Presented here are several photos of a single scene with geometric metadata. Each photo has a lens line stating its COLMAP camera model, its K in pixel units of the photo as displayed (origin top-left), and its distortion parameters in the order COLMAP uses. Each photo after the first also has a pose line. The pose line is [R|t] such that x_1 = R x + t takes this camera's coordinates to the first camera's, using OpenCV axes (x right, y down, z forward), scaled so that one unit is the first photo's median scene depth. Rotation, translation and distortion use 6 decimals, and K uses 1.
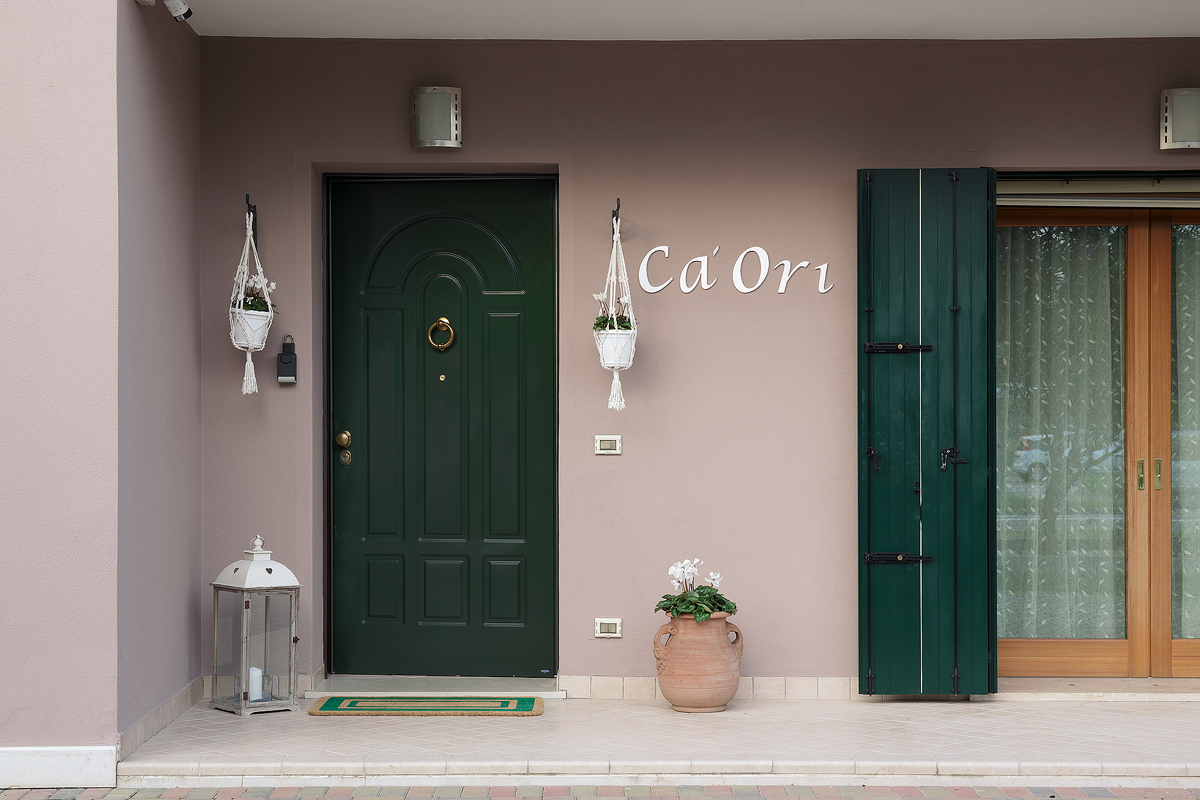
lens RADIAL K [[2144.7, 0, 600.7], [0, 2144.7, 399.0], [0, 0, 1]] dist [-0.046281, 0.000000]
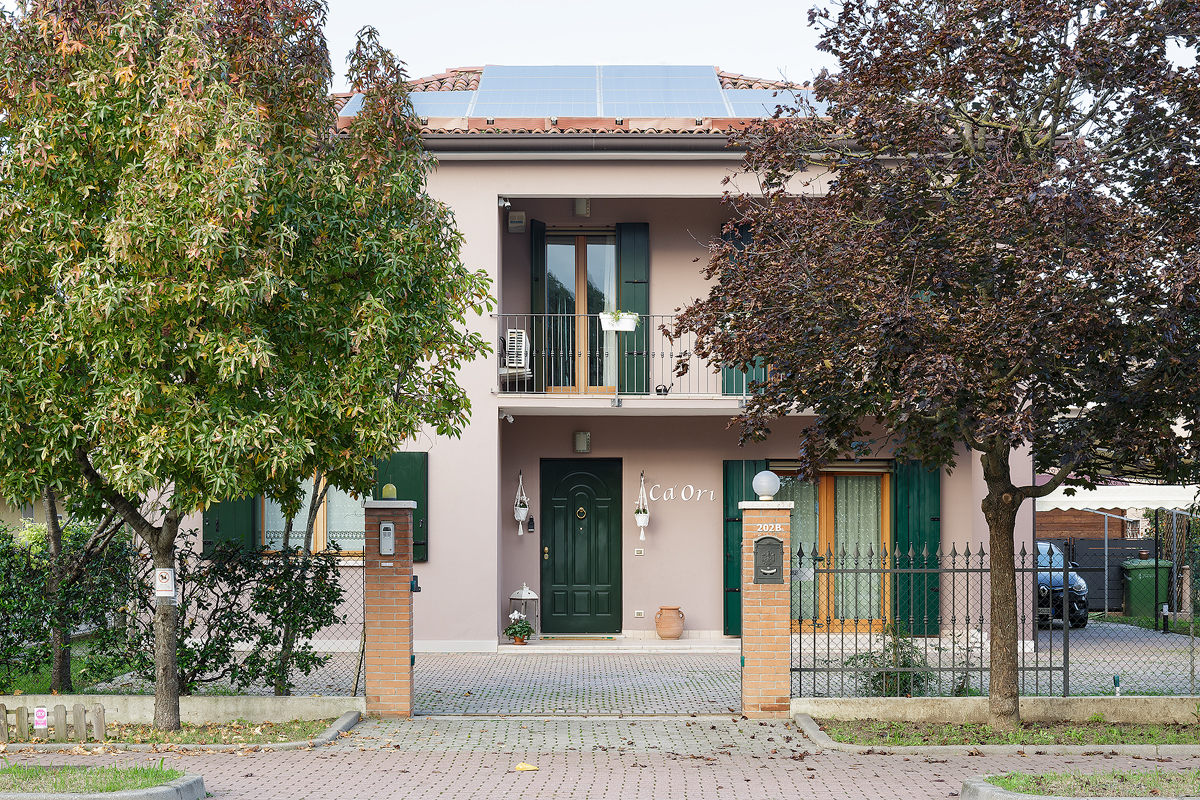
lens RADIAL K [[1993.8, 0, 598.9], [0, 1993.8, 403.0], [0, 0, 1]] dist [-0.014568, 0.000000]
pose [[0.999999, -0.000085, -0.001111, -0.050082], [0.000024, 0.998480, -0.055119, -0.033063], [0.001114, 0.055119, 0.998479, -1.785405]]
